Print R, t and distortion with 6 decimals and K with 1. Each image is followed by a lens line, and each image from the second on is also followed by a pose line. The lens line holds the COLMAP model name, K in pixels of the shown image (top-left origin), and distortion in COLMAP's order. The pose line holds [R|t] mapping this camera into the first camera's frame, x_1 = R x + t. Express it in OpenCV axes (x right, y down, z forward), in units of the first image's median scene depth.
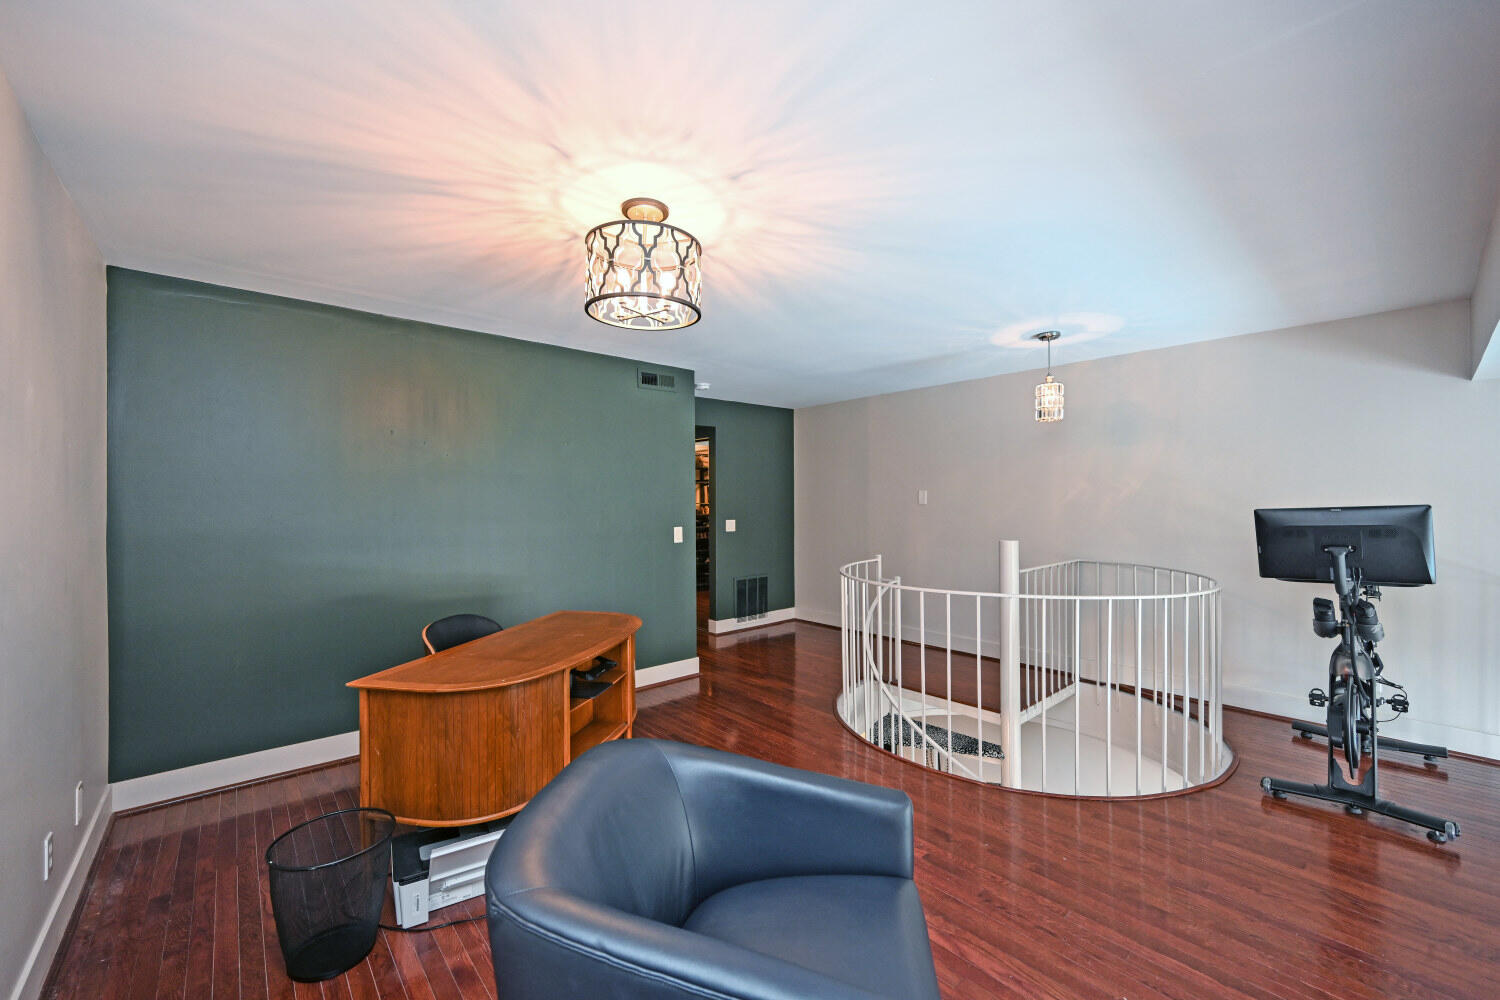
lens RADIAL K [[594.6, 0, 746.0], [0, 594.6, 501.7], [0, 0, 1]] dist [-0.000143, -0.000100]
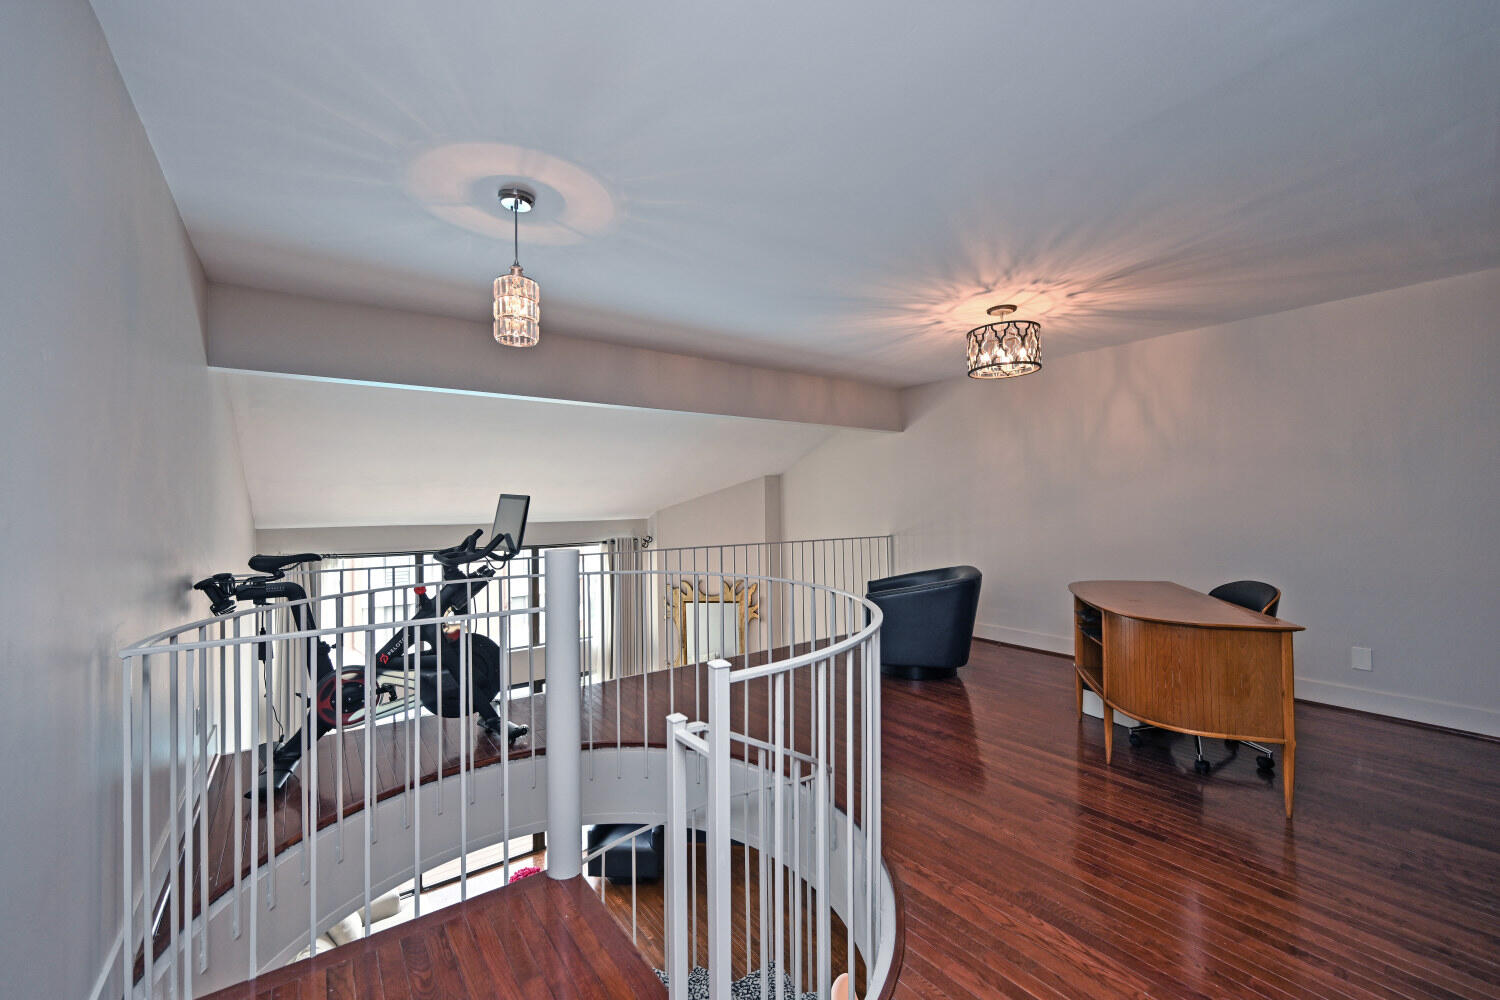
lens RADIAL K [[605.6, 0, 749.2], [0, 605.6, 505.1], [0, 0, 1]] dist [-0.000844, -0.000047]
pose [[-0.994343, 0.046461, 0.095518, 0.398990], [0.047771, 0.998792, 0.011479, -0.002722], [-0.094869, 0.015978, -0.995361, 2.787440]]
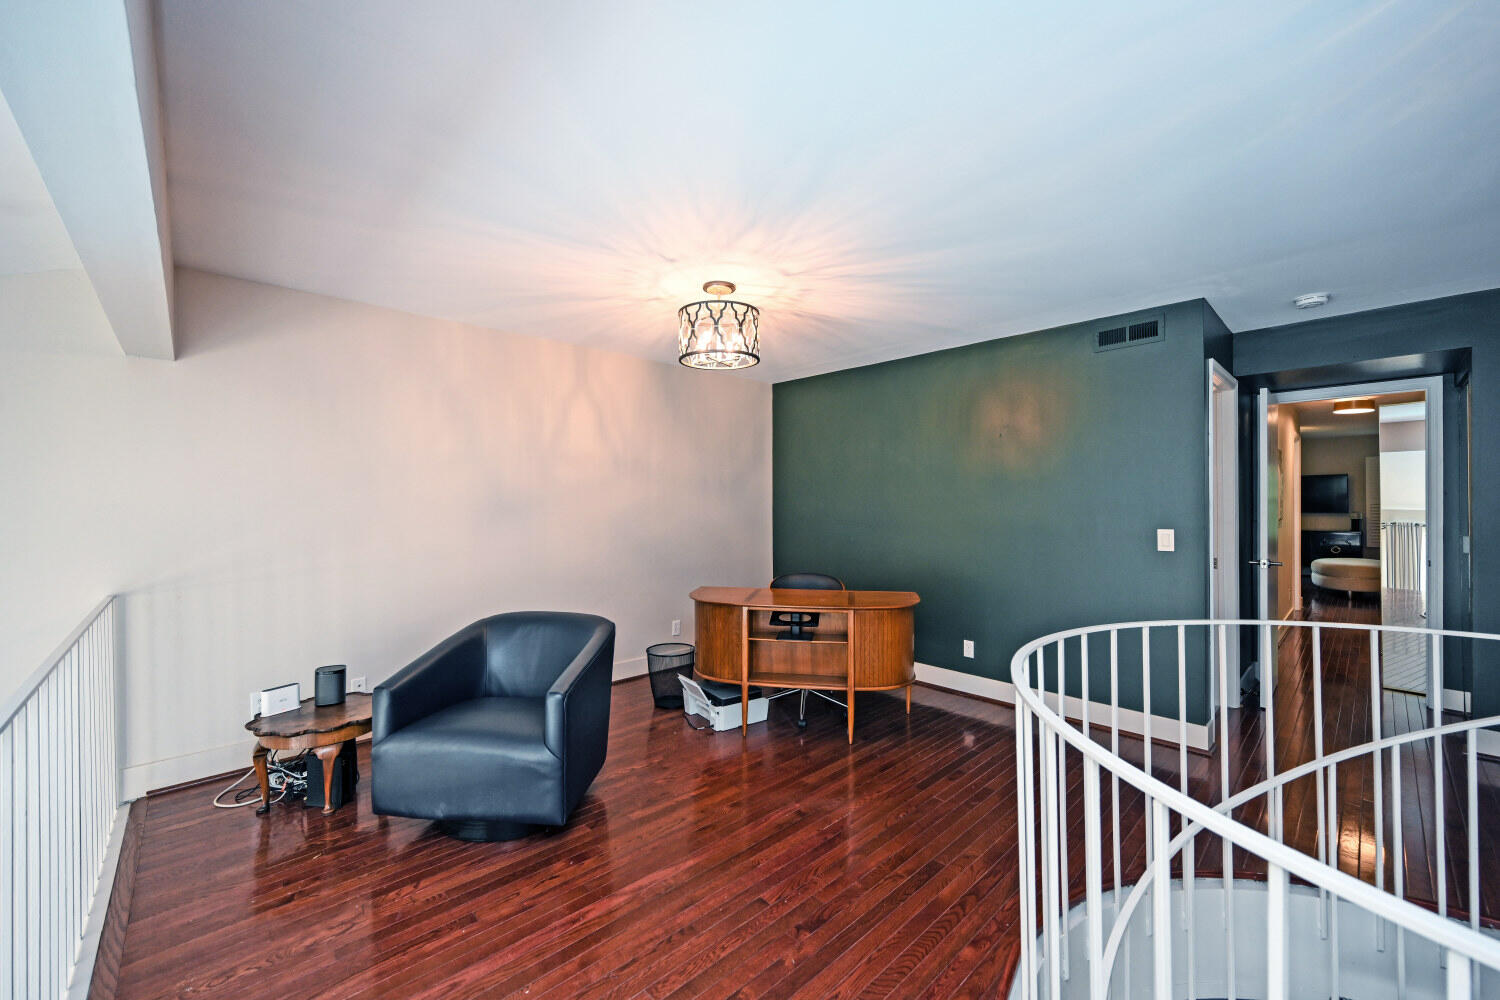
lens RADIAL K [[585.1, 0, 743.6], [0, 585.1, 524.0], [0, 0, 1]] dist [0.000203, 0.000011]
pose [[0.017453, 0.043762, -0.998890, 1.301982], [-0.010645, 0.998993, 0.043580, 0.023363], [0.999791, 0.009873, 0.017901, 1.059524]]
